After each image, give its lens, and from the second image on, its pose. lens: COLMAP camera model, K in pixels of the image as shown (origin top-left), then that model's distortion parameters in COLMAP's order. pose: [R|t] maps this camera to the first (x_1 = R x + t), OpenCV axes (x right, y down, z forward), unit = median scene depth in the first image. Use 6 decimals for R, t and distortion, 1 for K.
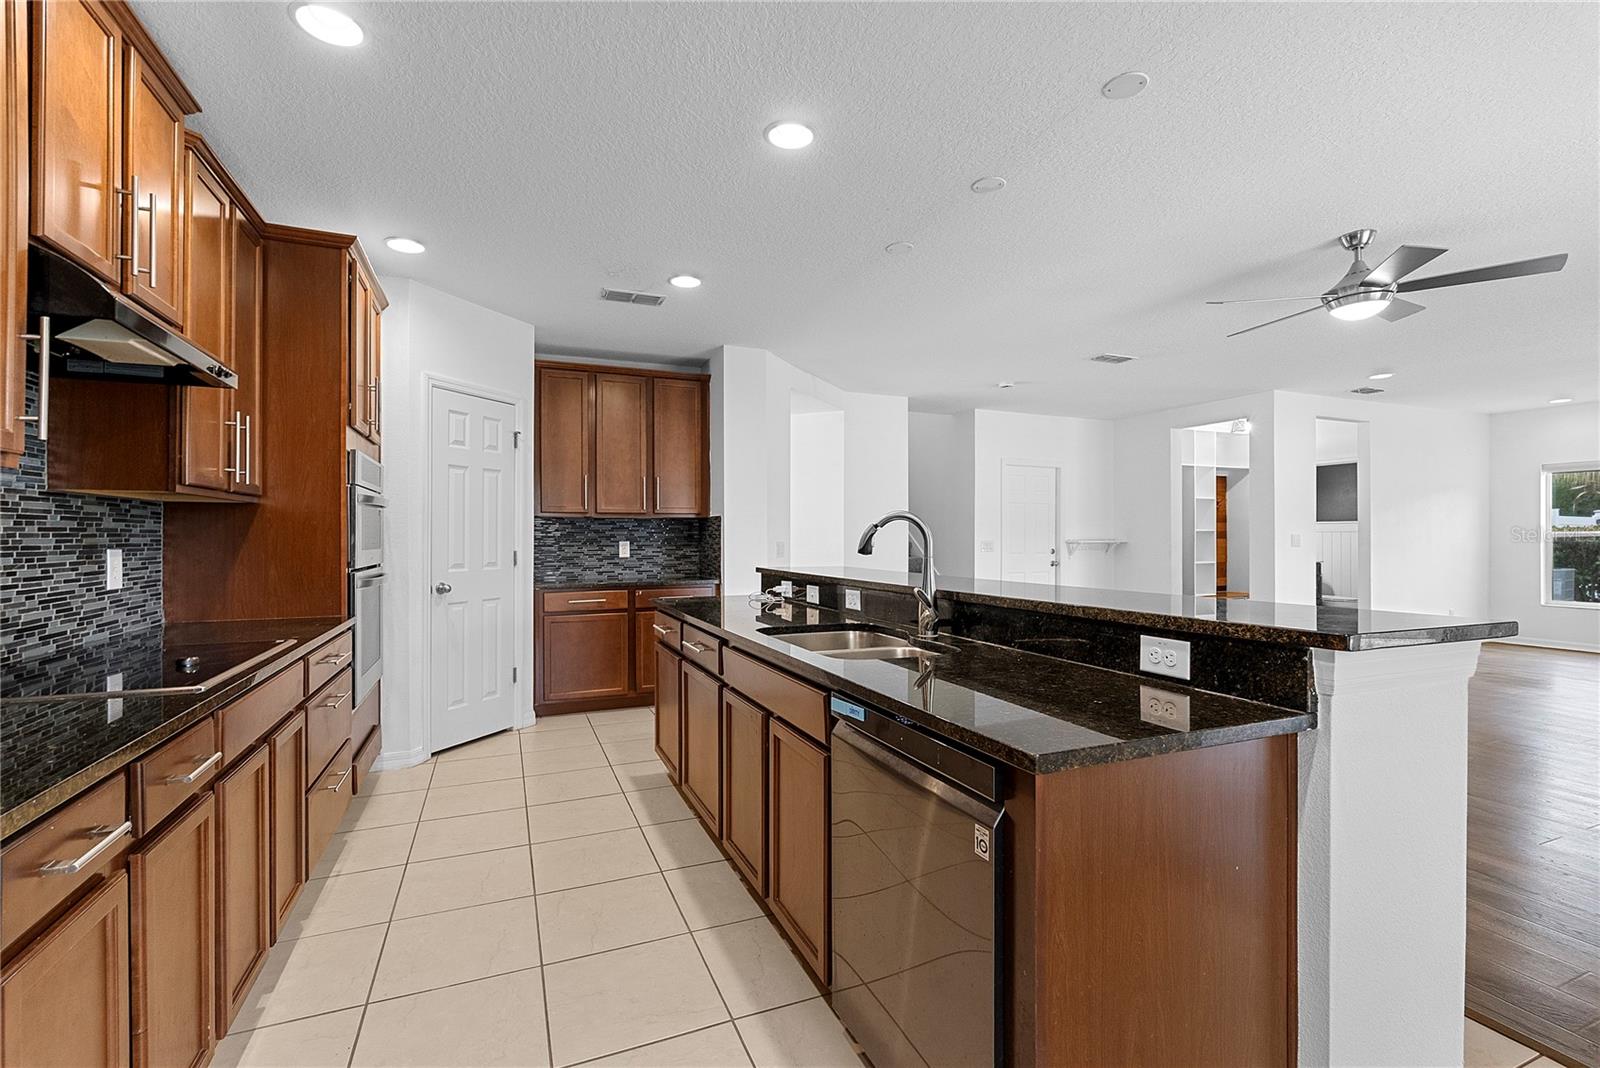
lens RADIAL K [[720.6, 0, 800.0], [0, 720.6, 534.0], [0, 0, 1]] dist [0.015861, -0.000114]
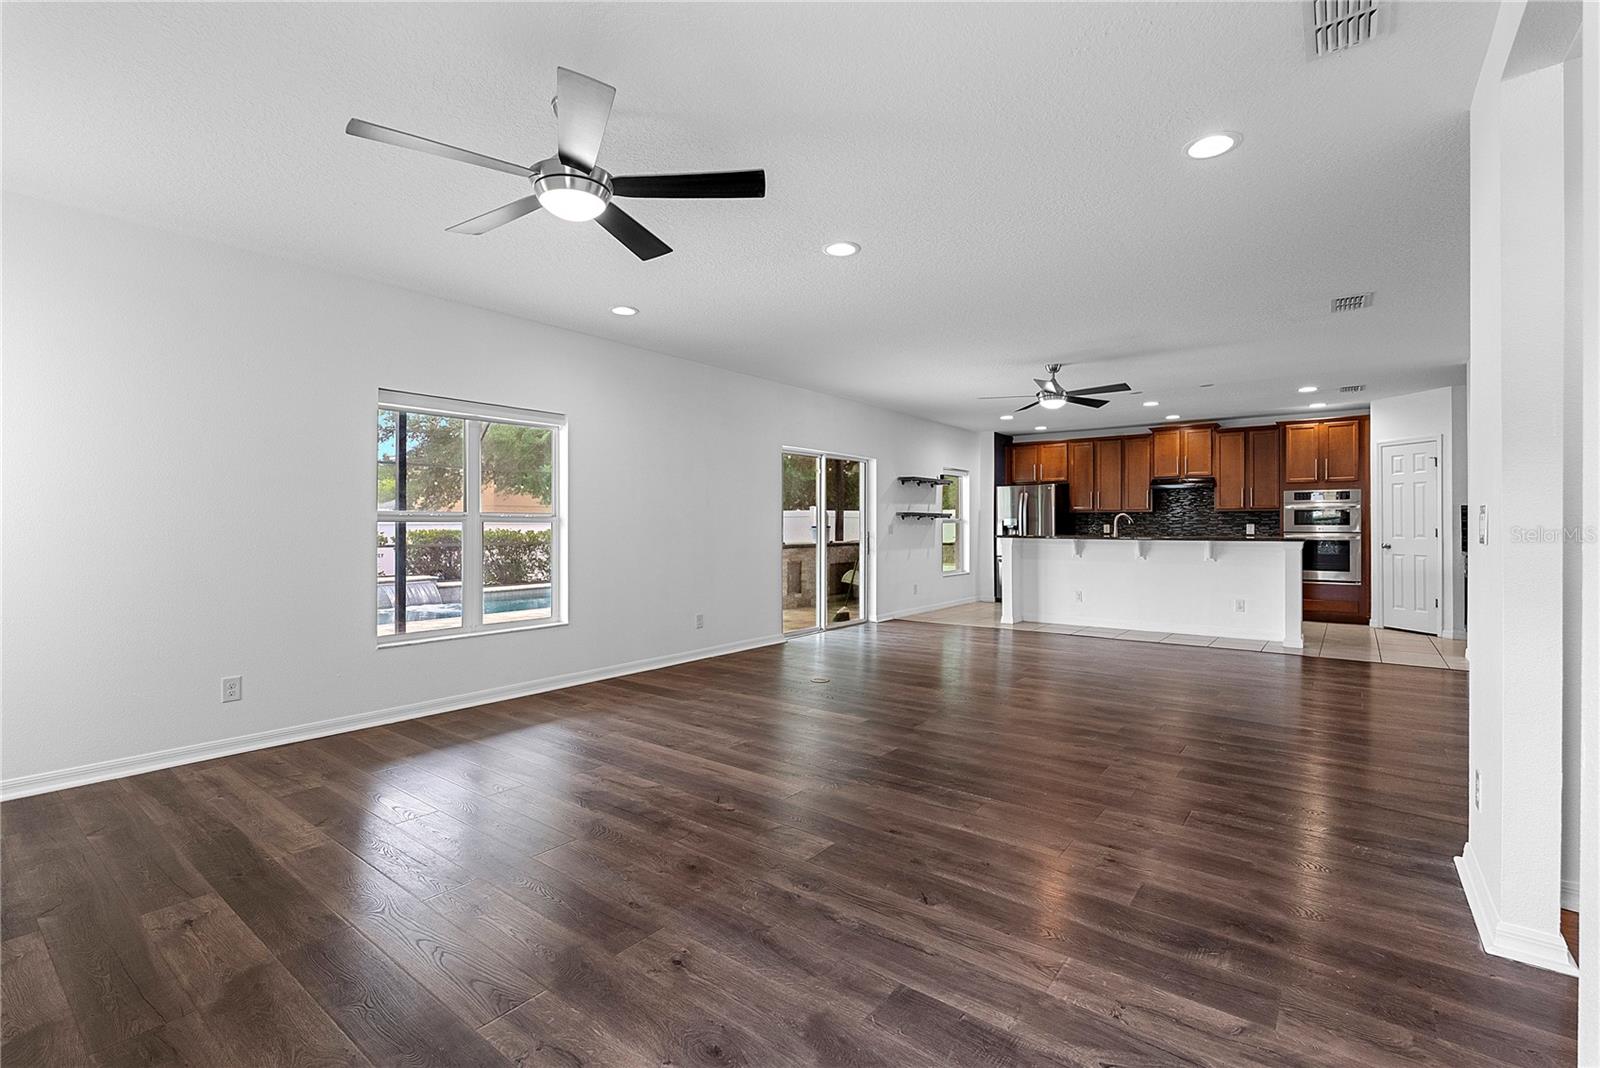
lens RADIAL K [[715.9, 0, 798.8], [0, 715.9, 526.3], [0, 0, 1]] dist [-0.004306, -0.000566]
pose [[-0.870280, 0.002138, -0.492553, 1.450418], [0.002742, 0.999996, -0.000505, 0.013030], [0.492550, -0.001790, -0.870282, 1.466295]]
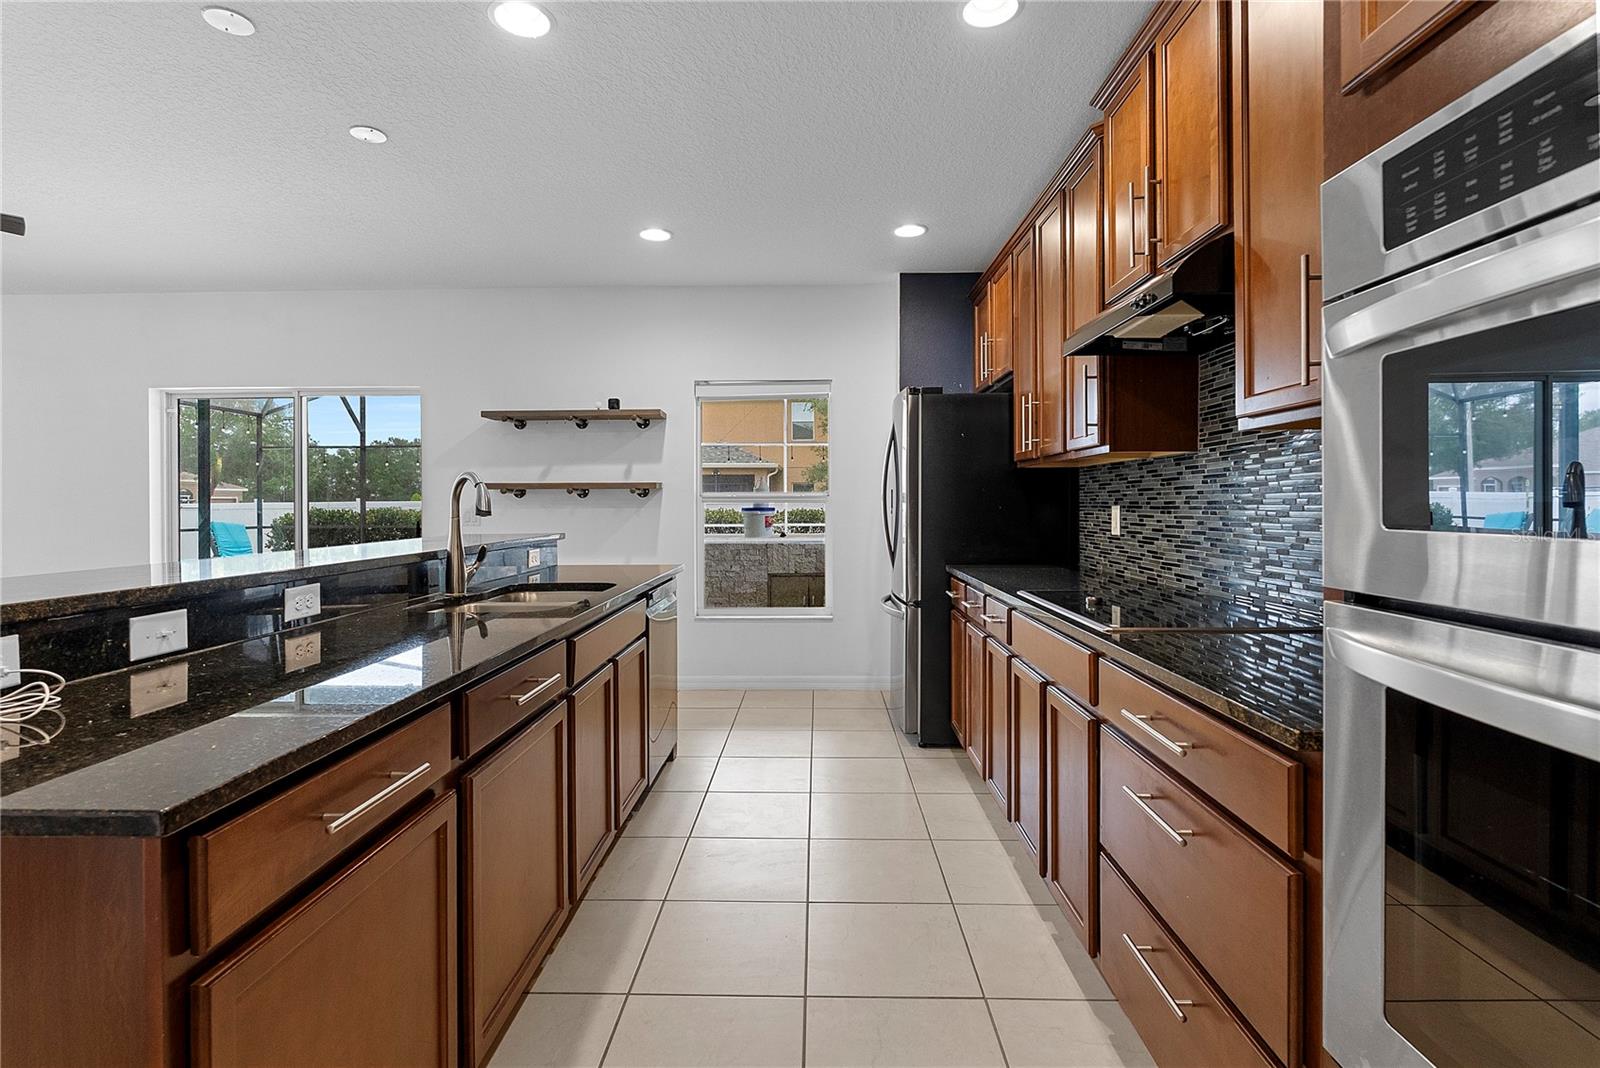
lens RADIAL K [[758.3, 0, 794.4], [0, 758.3, 507.4], [0, 0, 1]] dist [0.032842, 0.000133]
pose [[-0.911436, 0.001237, 0.411440, -0.311261], [0.002407, 0.999994, 0.002327, 0.007336], [-0.411435, 0.003111, -0.911434, 0.791308]]
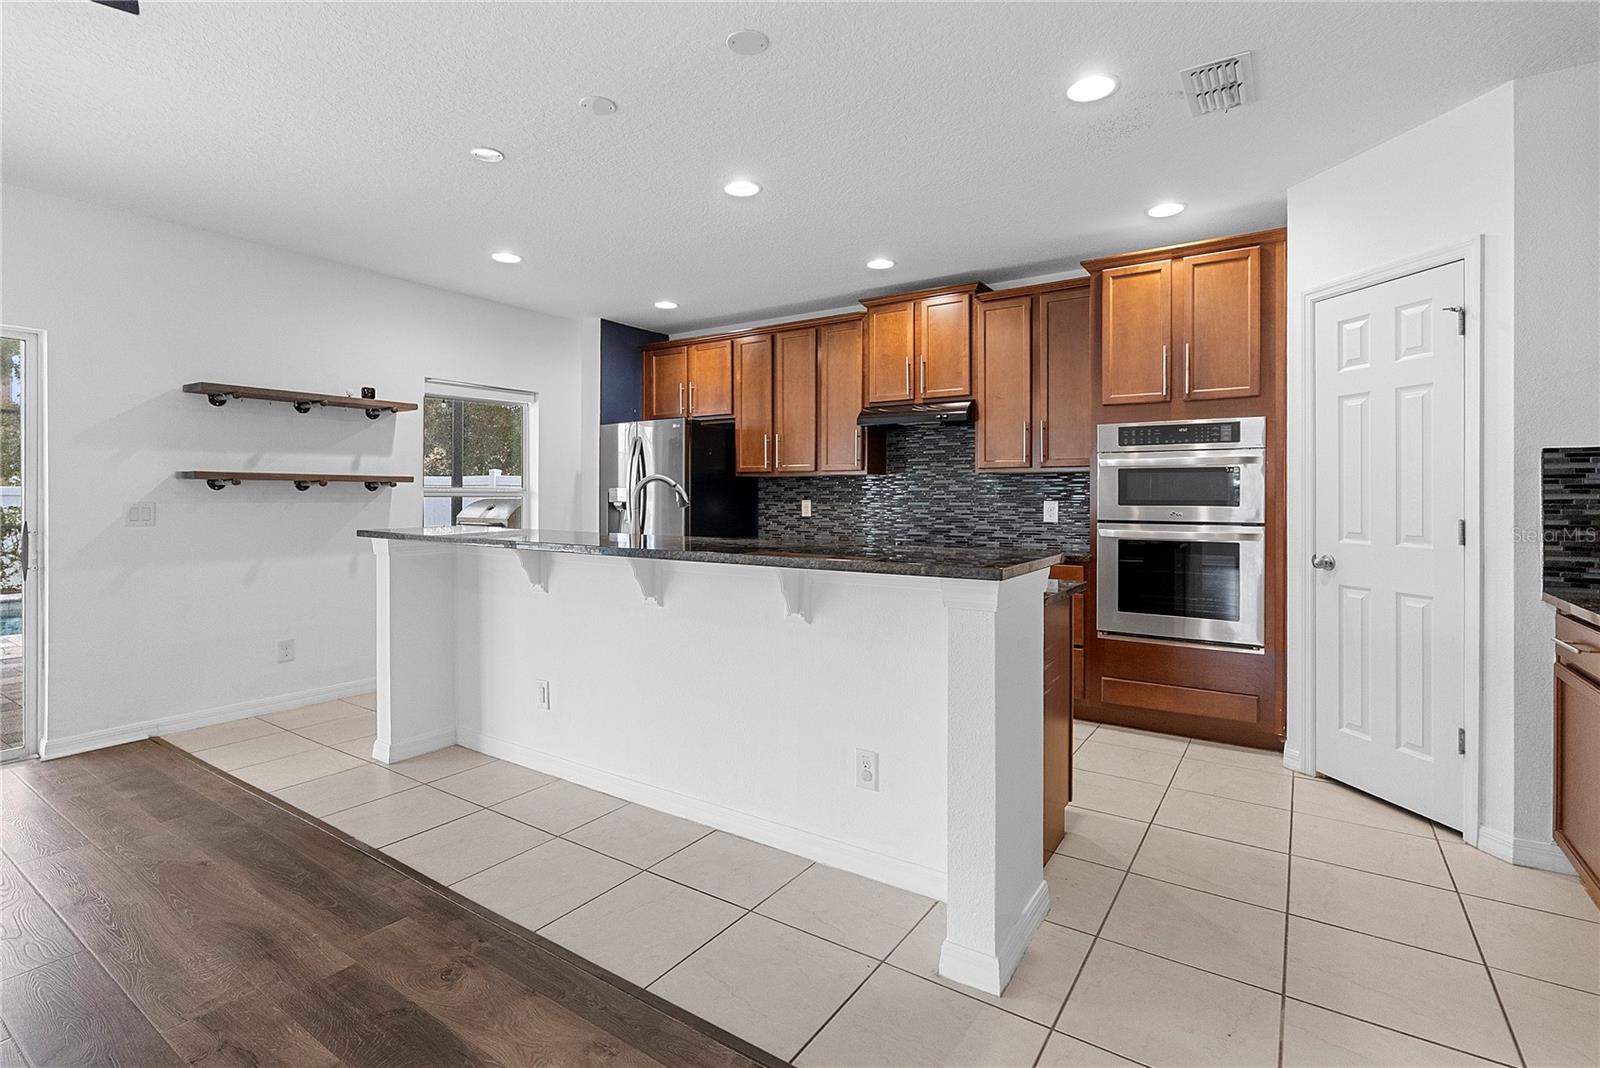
lens RADIAL K [[752.2, 0, 803.4], [0, 752.2, 497.7], [0, 0, 1]] dist [-0.002083, -0.000204]
pose [[-0.834783, 0.001642, -0.550576, 0.300715], [0.000881, 0.999998, 0.001647, 0.004036], [0.550578, 0.000890, -0.834783, 1.036234]]
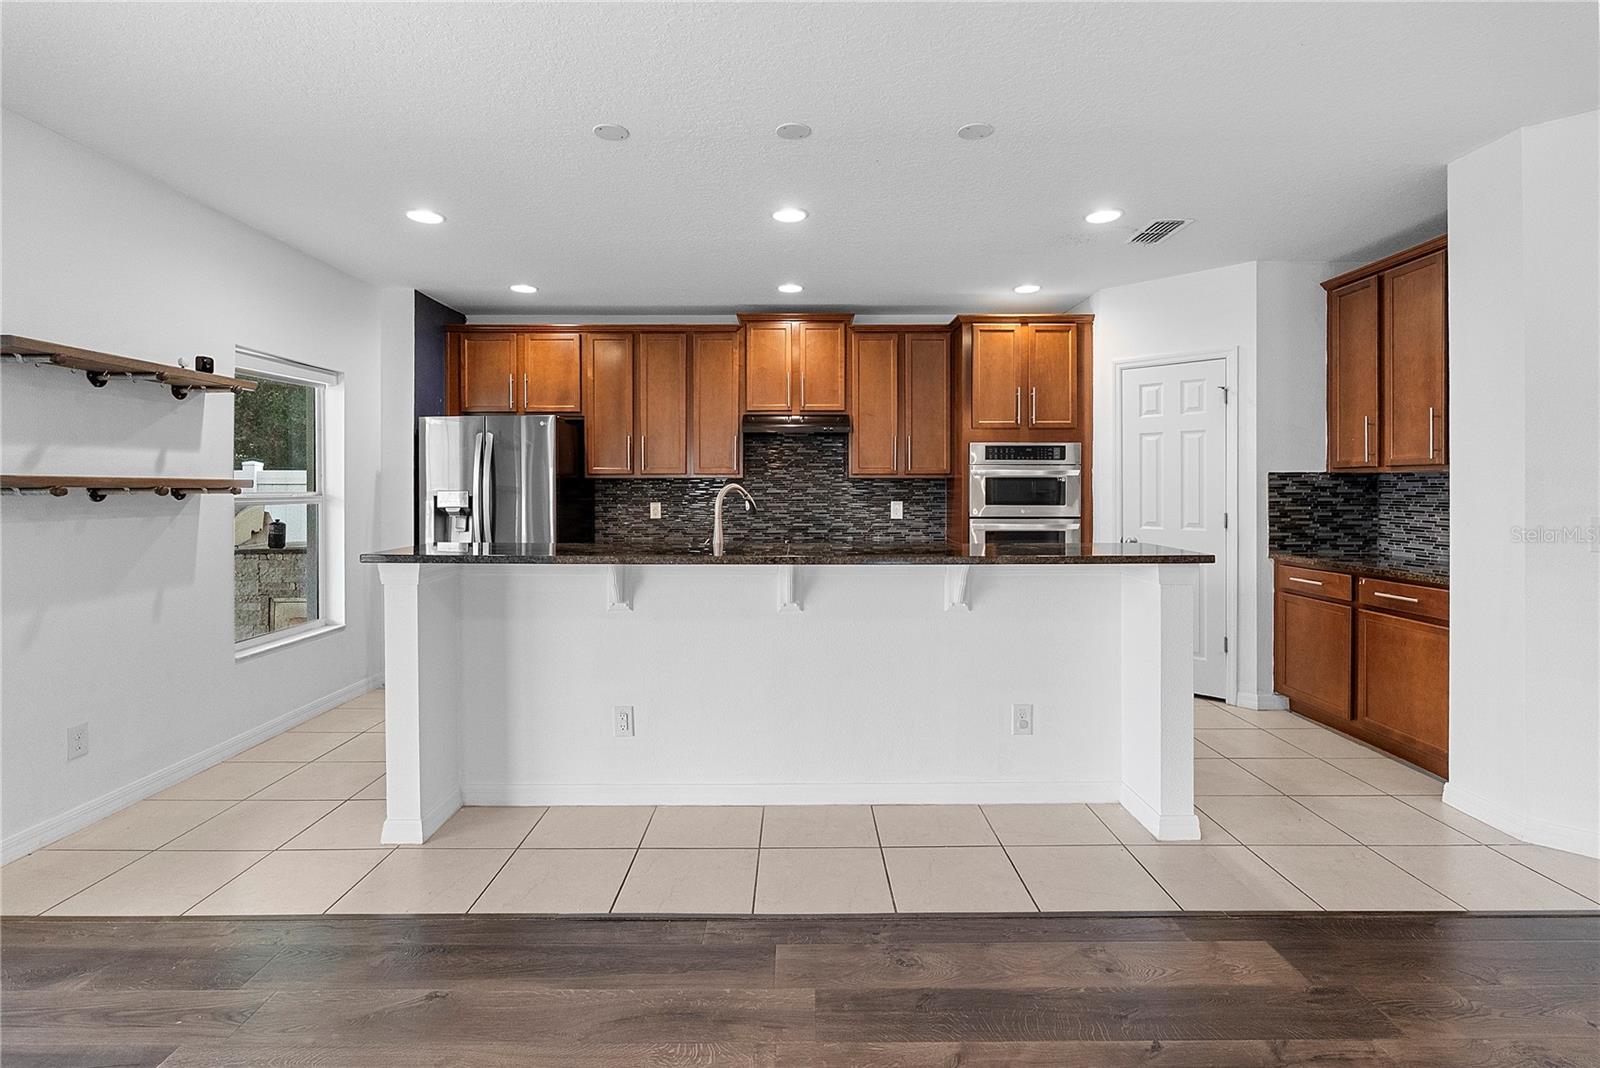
lens RADIAL K [[751.9, 0, 800.6], [0, 751.9, 489.8], [0, 0, 1]] dist [-0.002235, -0.000081]
pose [[-0.382506, 0.004677, -0.923941, 0.618345], [0.004589, 0.999984, 0.003162, -0.010876], [0.923942, -0.003030, -0.382522, 0.743114]]
